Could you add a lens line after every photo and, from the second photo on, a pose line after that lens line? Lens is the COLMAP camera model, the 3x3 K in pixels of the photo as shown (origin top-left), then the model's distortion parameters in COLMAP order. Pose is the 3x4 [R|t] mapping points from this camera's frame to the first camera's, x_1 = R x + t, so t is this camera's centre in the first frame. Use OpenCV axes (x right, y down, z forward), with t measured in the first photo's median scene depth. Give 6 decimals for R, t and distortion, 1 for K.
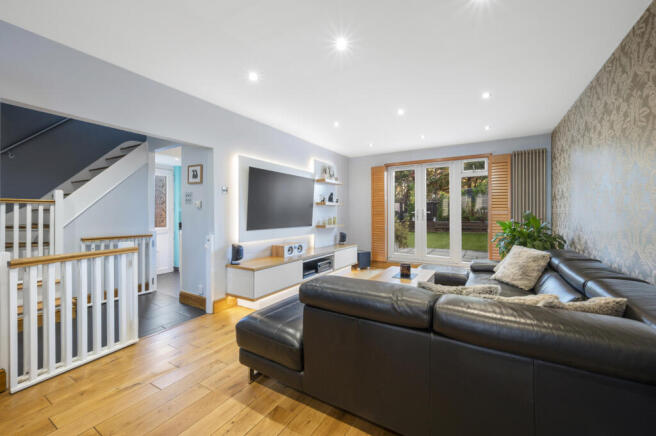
lens RADIAL K [[266.7, 0, 326.5], [0, 266.7, 214.4], [0, 0, 1]] dist [-0.003334, 0.000442]
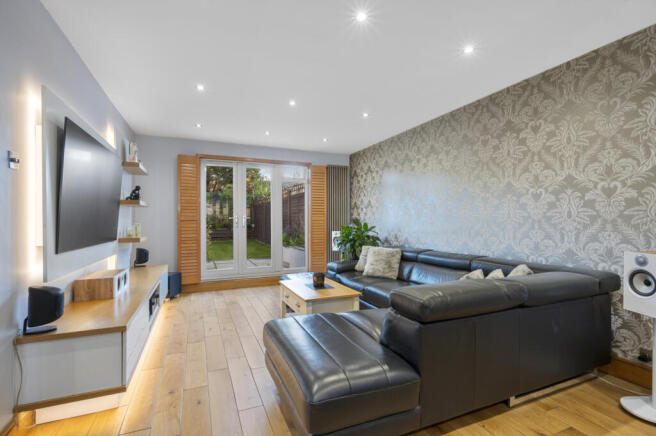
lens RADIAL K [[311.6, 0, 329.5], [0, 311.6, 218.6], [0, 0, 1]] dist [0.001878, -0.000709]
pose [[0.567949, 0.005381, 0.823046, -0.423470], [0.004075, 0.999948, -0.009350, 0.005983], [-0.823053, 0.008664, 0.567898, 0.268963]]
